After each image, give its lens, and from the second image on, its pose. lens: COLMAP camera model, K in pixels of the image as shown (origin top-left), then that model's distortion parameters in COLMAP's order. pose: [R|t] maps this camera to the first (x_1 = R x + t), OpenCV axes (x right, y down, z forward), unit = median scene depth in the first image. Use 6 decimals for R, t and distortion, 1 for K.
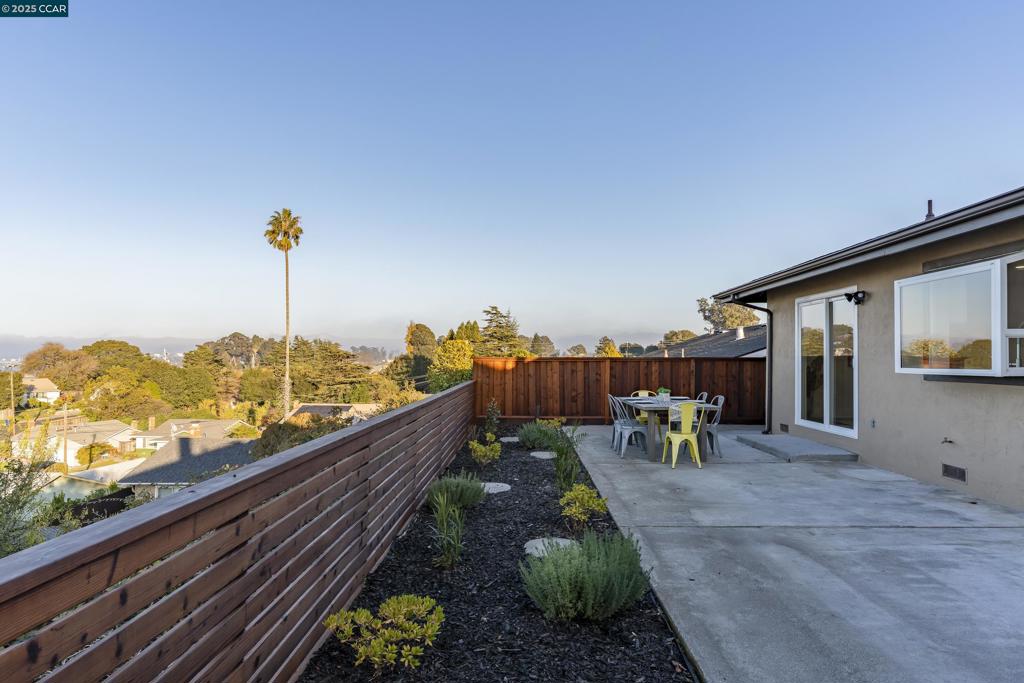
lens RADIAL K [[612.3, 0, 512.0], [0, 612.3, 341.5], [0, 0, 1]] dist [0.004996, 0.000043]
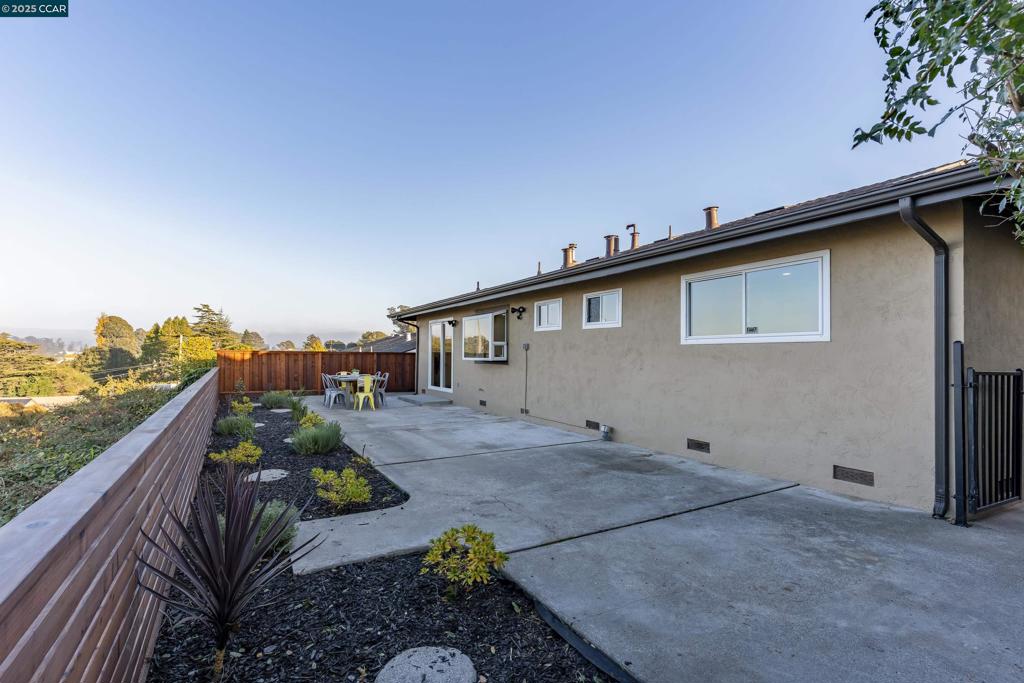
lens RADIAL K [[484.3, 0, 513.2], [0, 484.3, 354.7], [0, 0, 1]] dist [-0.001065, 0.000301]
pose [[0.854795, 0.008380, 0.518899, -0.032427], [-0.024207, 0.999425, 0.023738, -0.003487], [-0.518402, -0.032852, 0.854506, -0.156008]]
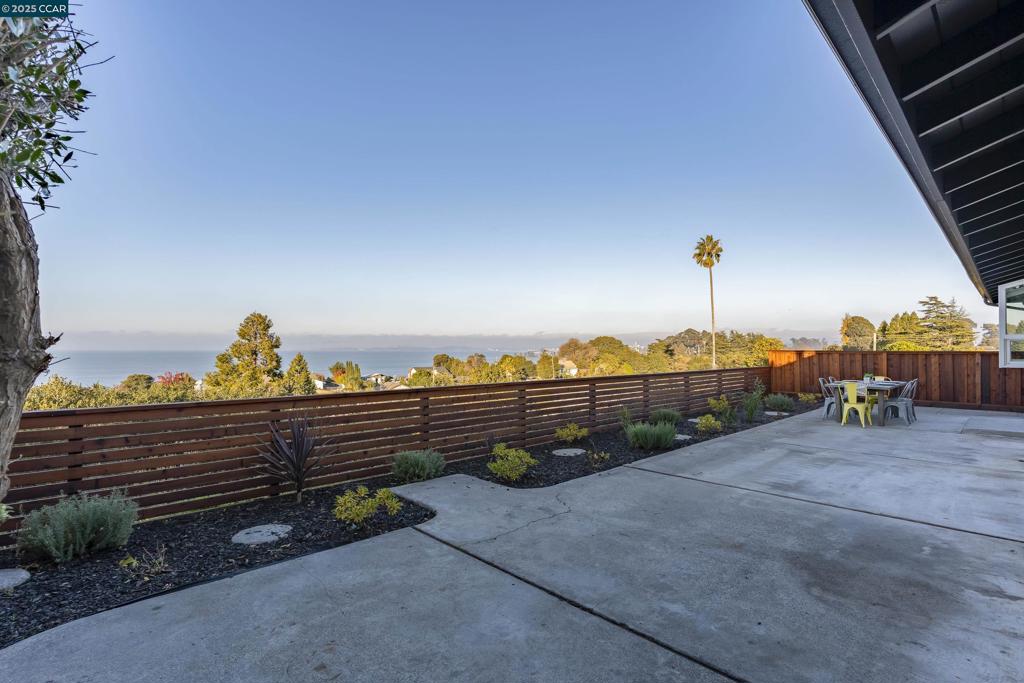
lens RADIAL K [[488.1, 0, 510.1], [0, 488.1, 329.6], [0, 0, 1]] dist [0.005368, 0.000259]
pose [[0.711165, -0.024419, -0.702600, 0.169017], [0.016588, 0.999701, -0.017955, -0.006575], [0.702829, 0.001114, 0.711358, -0.133570]]
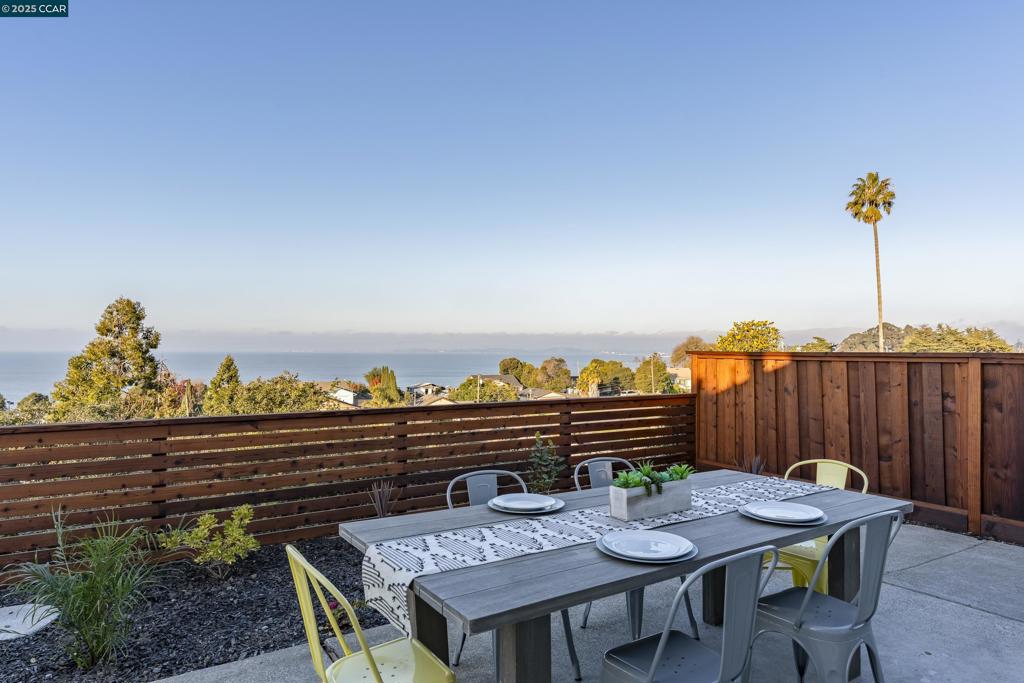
lens RADIAL K [[632.0, 0, 510.6], [0, 632.0, 331.5], [0, 0, 1]] dist [-0.004446, 0.001894]
pose [[0.563883, -0.021377, -0.825578, 0.167447], [0.018526, 0.999741, -0.013233, 0.006822], [0.825647, -0.007833, 0.564133, 0.295210]]
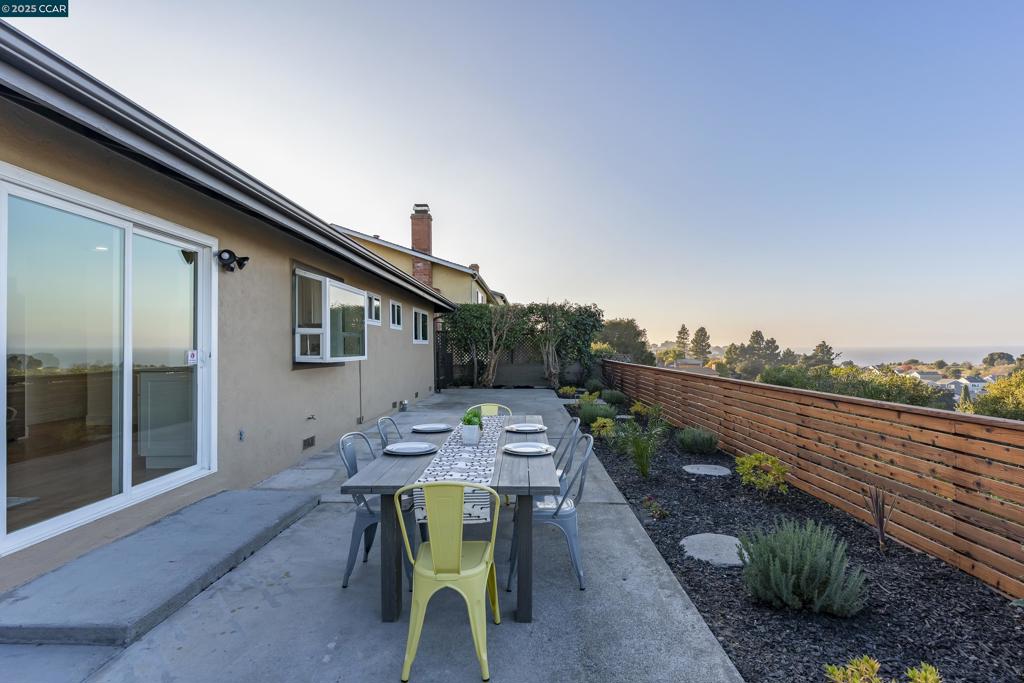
lens RADIAL K [[491.2, 0, 523.6], [0, 491.2, 342.3], [0, 0, 1]] dist [0.000860, 0.000138]
pose [[-0.999749, 0.009501, -0.020301, 0.080546], [0.010310, 0.999140, -0.040162, 0.014914], [0.019902, -0.040362, -0.998987, 0.514480]]
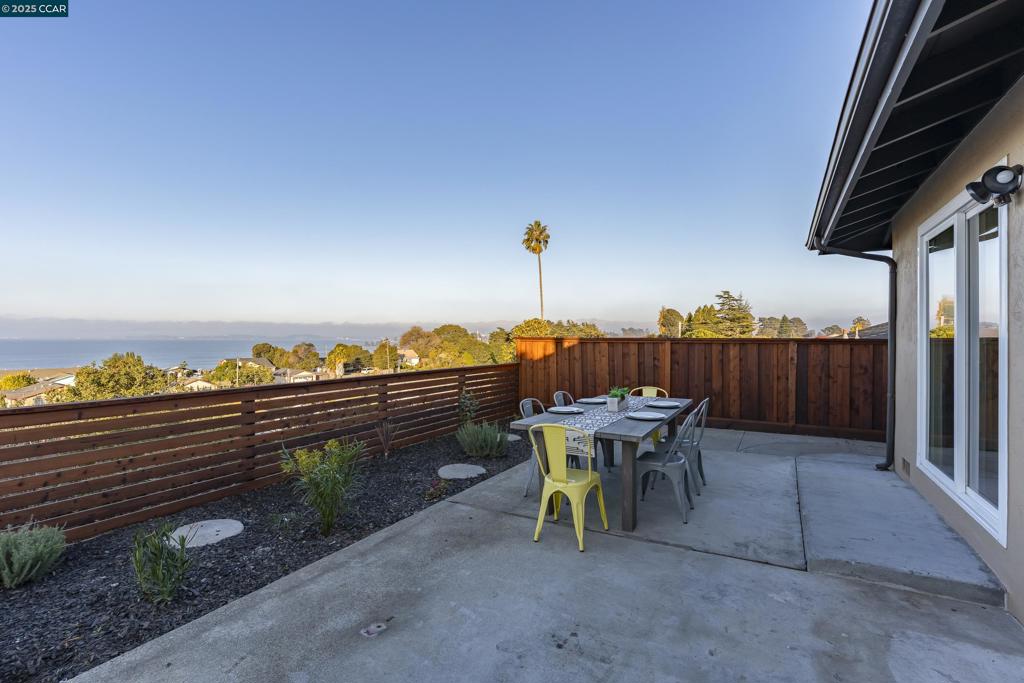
lens RADIAL K [[484.0, 0, 512.0], [0, 484.0, 341.5], [0, 0, 1]] dist [0.001620, 0.000342]
pose [[0.886362, 0.007236, -0.462936, 0.141839], [0.009355, 0.999394, 0.033533, 0.004214], [0.462898, -0.034053, 0.885757, 0.193068]]
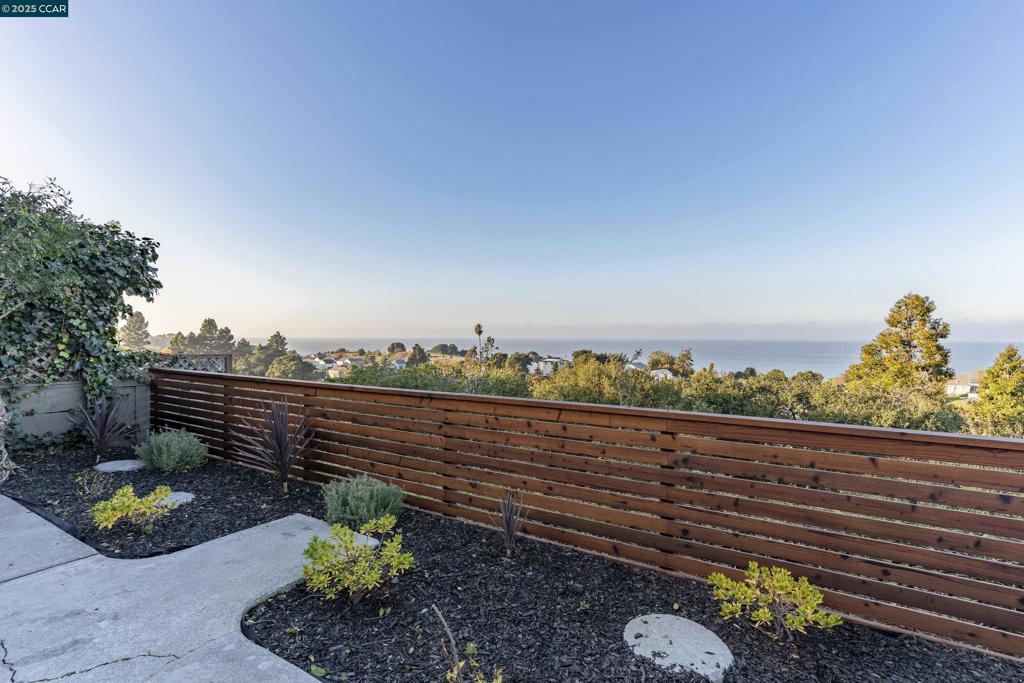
lens RADIAL K [[480.4, 0, 512.0], [0, 480.4, 341.5], [0, 0, 1]] dist [0.002192, 0.000323]
pose [[-0.499350, 0.007174, -0.866370, 0.086029], [0.020597, 0.999781, -0.003594, 0.002257], [0.866155, -0.019639, -0.499389, 0.117062]]
